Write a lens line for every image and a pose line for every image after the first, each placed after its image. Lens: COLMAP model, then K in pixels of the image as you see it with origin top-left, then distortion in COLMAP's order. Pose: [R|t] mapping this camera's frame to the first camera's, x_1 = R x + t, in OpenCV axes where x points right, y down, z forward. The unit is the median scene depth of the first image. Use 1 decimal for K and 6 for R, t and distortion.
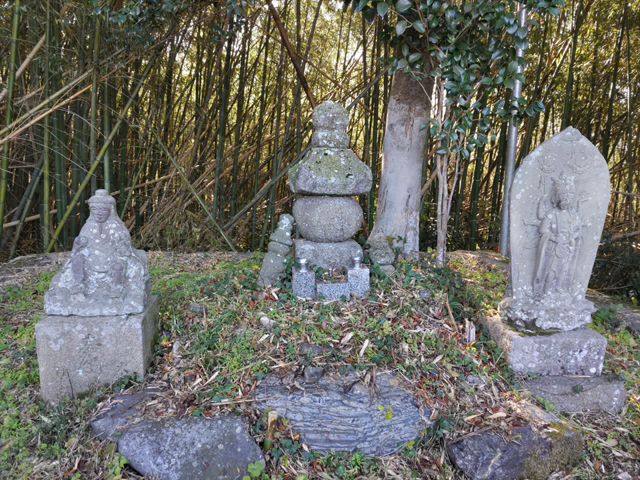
lens RADIAL K [[479.9, 0, 320.1], [0, 479.9, 244.1], [0, 0, 1]] dist [0.121666, -0.152142]
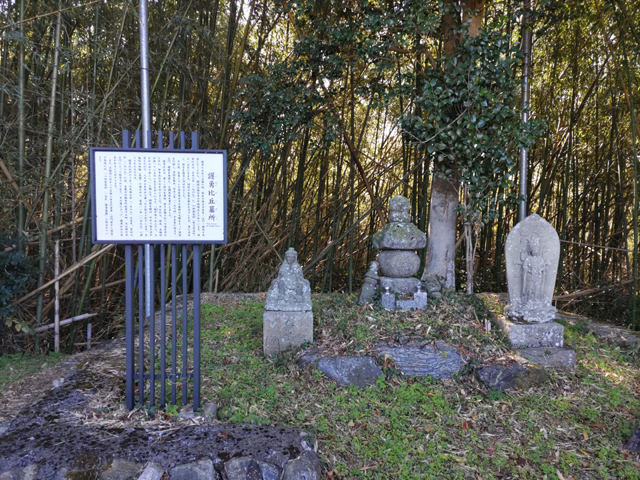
lens RADIAL K [[479.9, 0, 320.1], [0, 479.9, 244.1], [0, 0, 1]] dist [0.121666, -0.152142]
pose [[0.998237, -0.010101, -0.058496, -0.193981], [0.002731, 0.992187, -0.124732, 0.105813], [0.059299, 0.124352, 0.990465, -0.828587]]
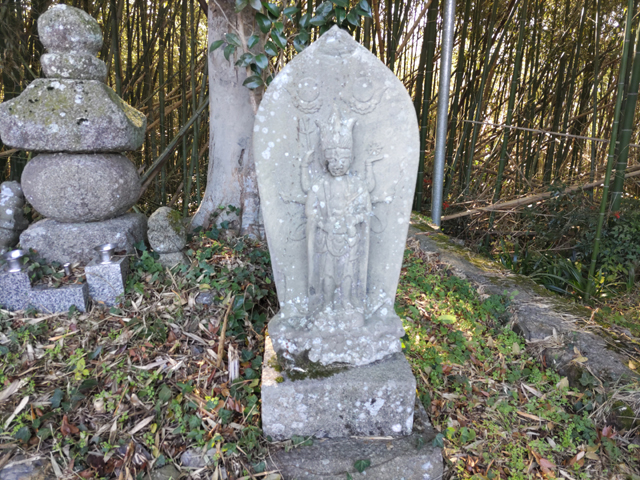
lens RADIAL K [[479.9, 0, 320.1], [0, 479.9, 244.1], [0, 0, 1]] dist [0.121666, -0.152142]
pose [[0.999745, -0.021501, 0.006846, 0.426434], [0.020701, 0.994683, 0.100887, -0.043331], [-0.008978, -0.100719, 0.994874, 0.369497]]
